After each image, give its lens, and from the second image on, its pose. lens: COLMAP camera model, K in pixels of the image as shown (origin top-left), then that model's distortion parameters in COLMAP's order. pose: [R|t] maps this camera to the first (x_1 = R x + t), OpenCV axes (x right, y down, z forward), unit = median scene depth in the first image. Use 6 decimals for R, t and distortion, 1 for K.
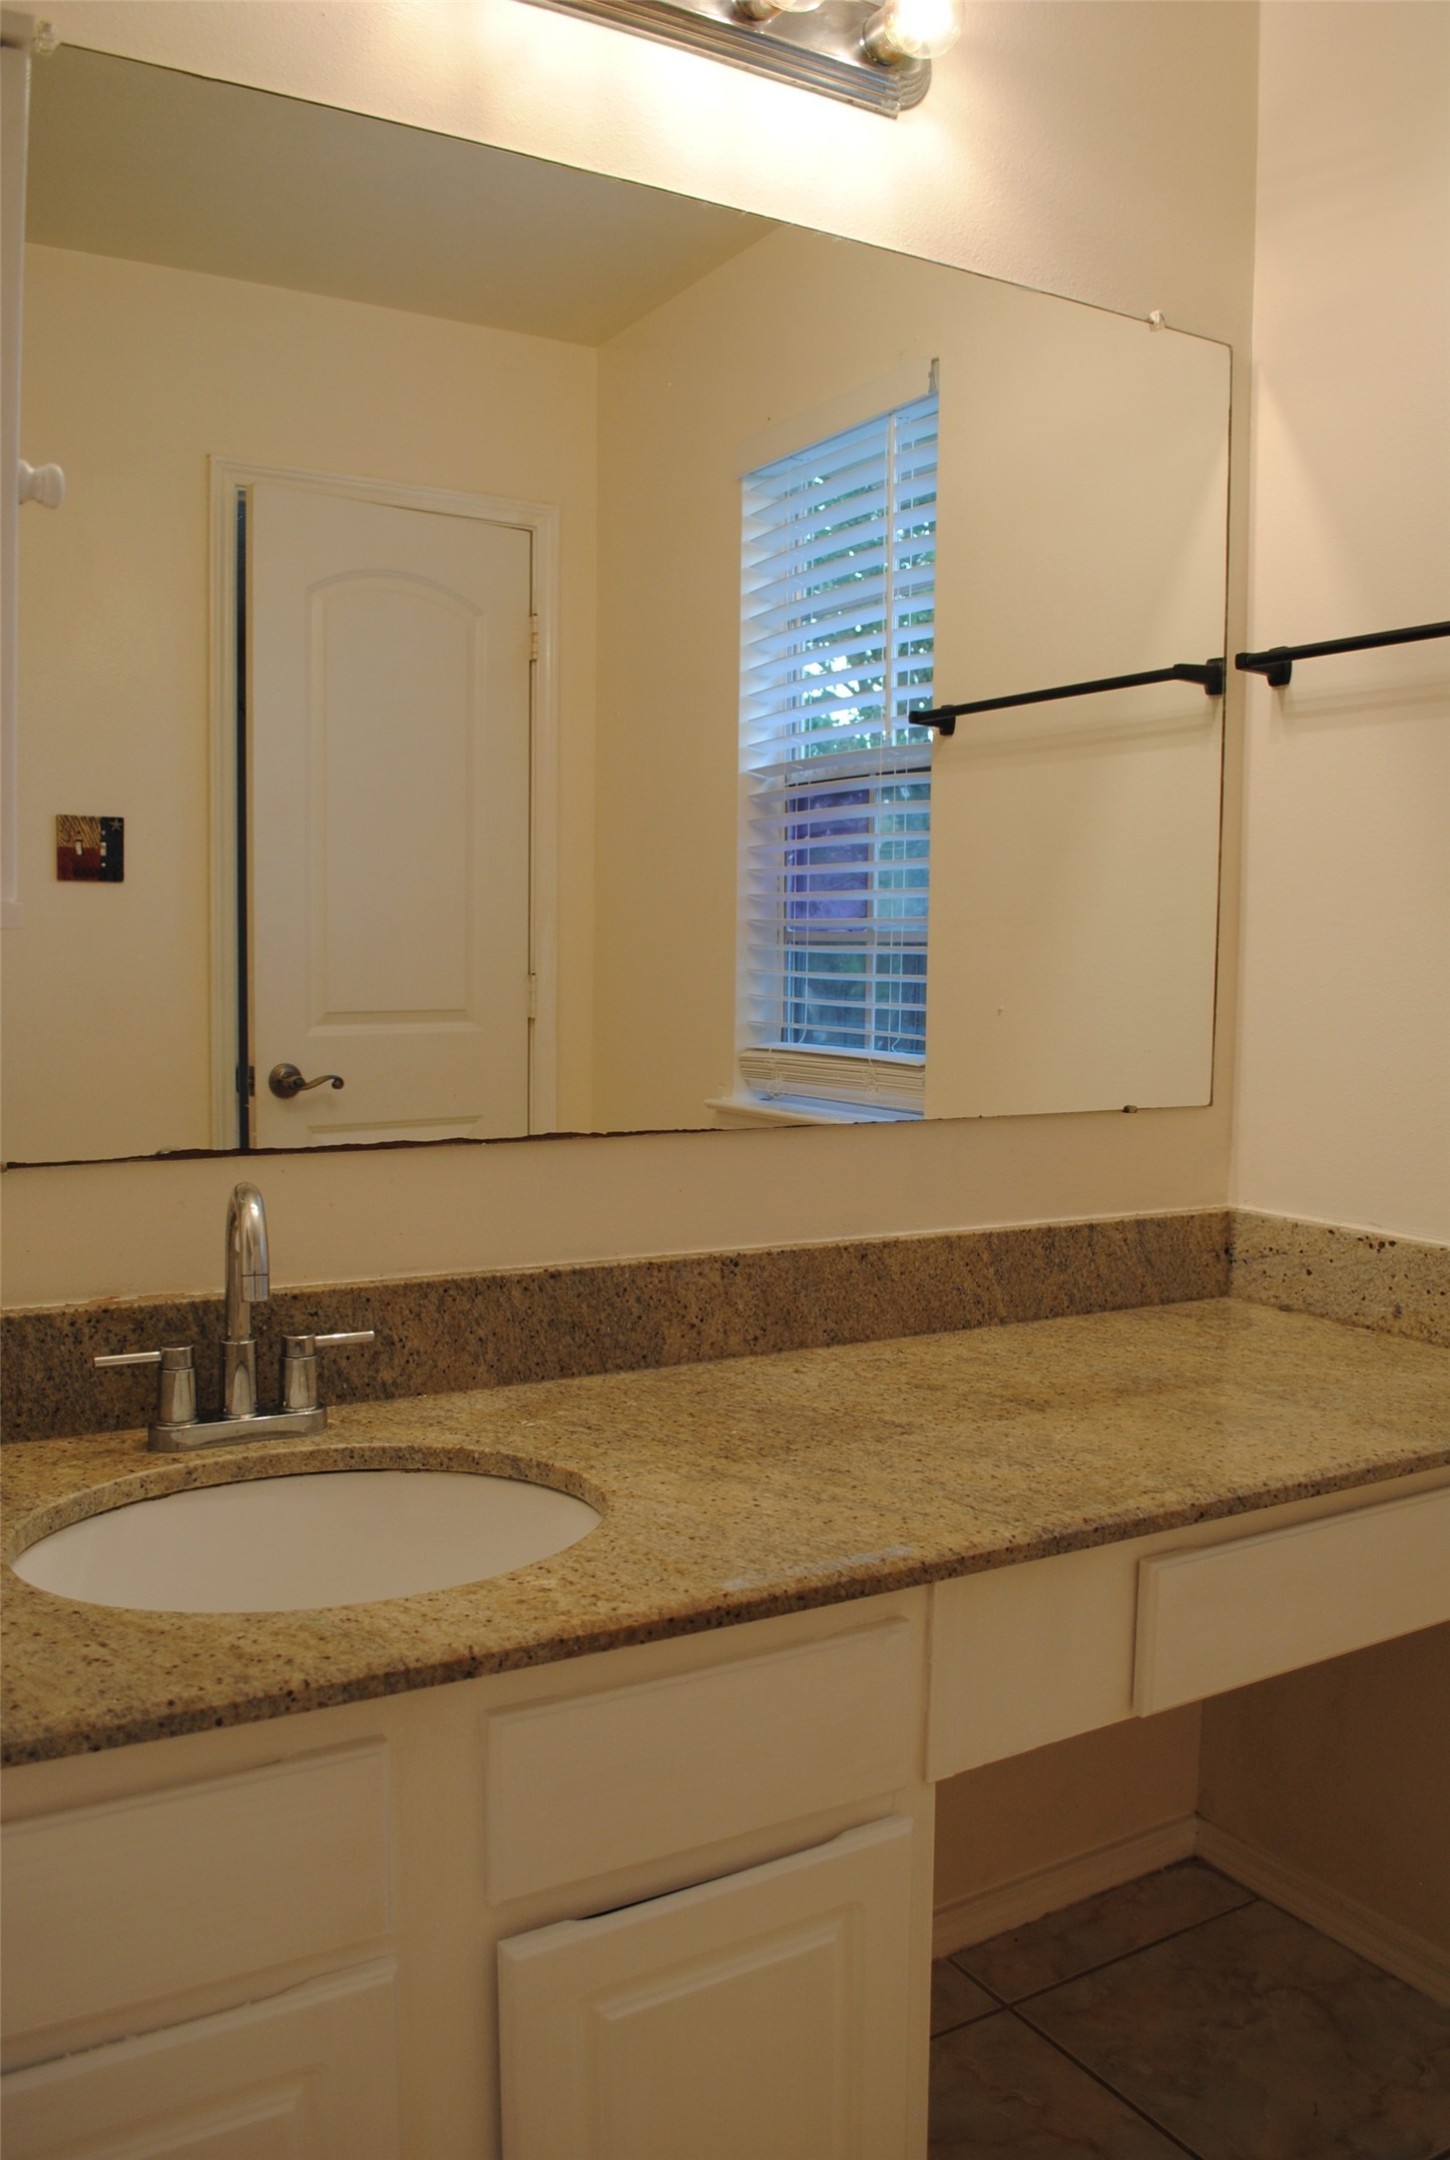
lens RADIAL K [[1708.9, 0, 726.4], [0, 1708.9, 1072.9], [0, 0, 1]] dist [-0.082892, 0.013126]
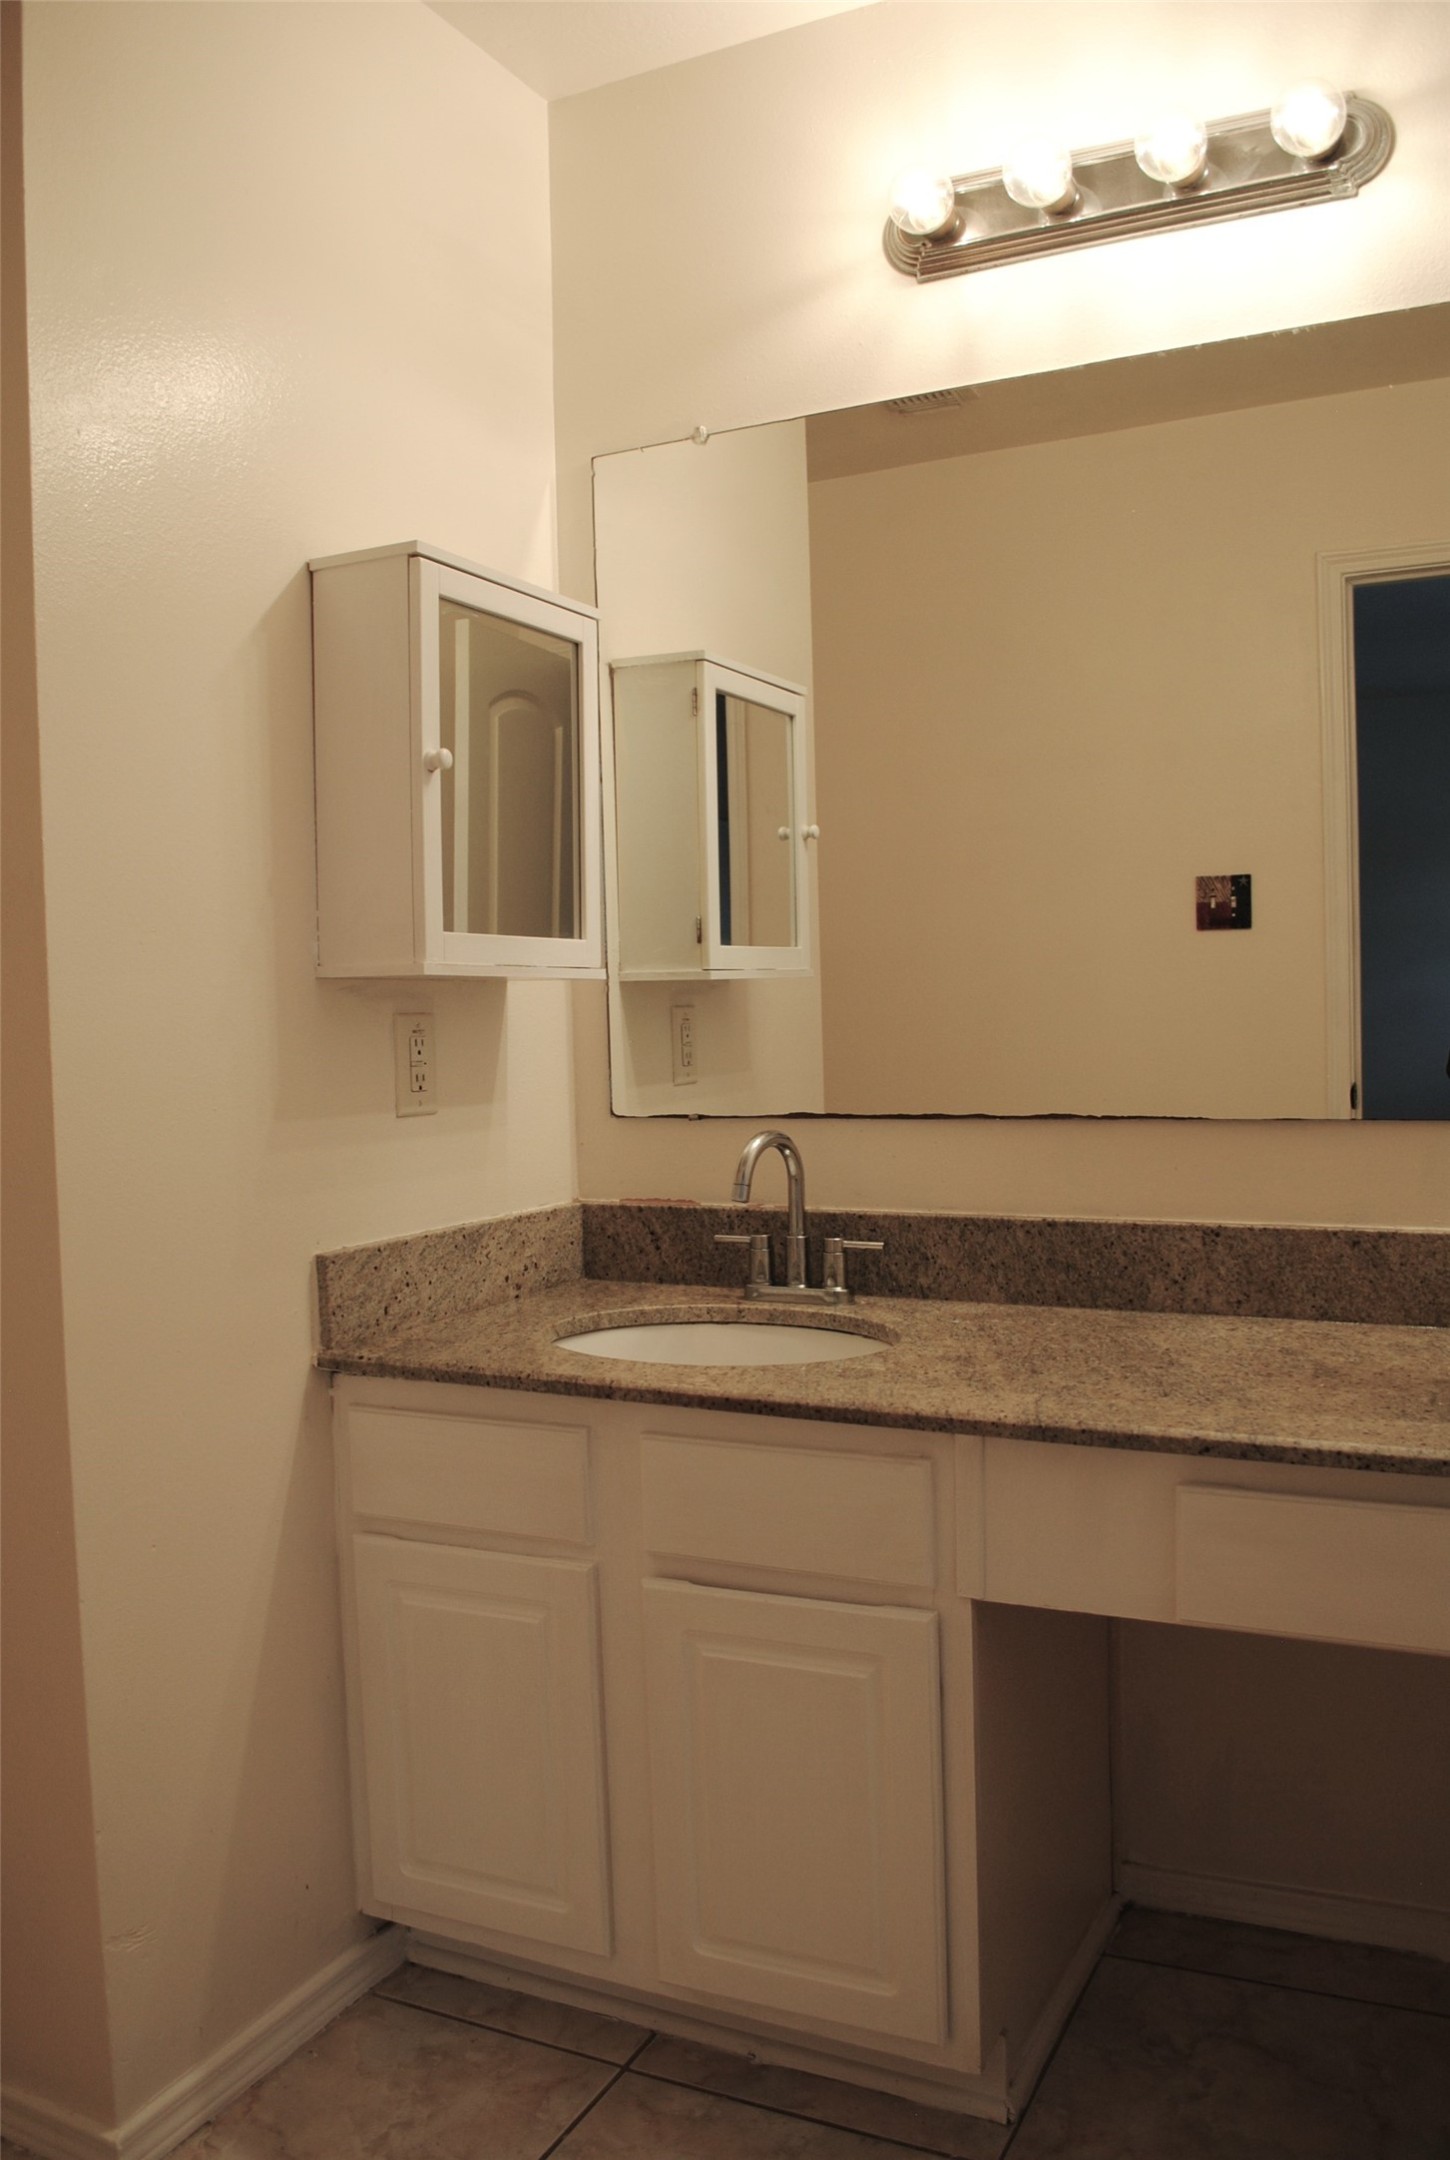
lens RADIAL K [[1708.9, 0, 730.3], [0, 1708.9, 1081.7], [0, 0, 1]] dist [-0.082892, 0.013126]
pose [[0.546632, 0.009229, -0.837322, 0.825418], [-0.028638, 0.999560, -0.007678, 0.026825], [0.836883, 0.028176, 0.546656, 0.086184]]
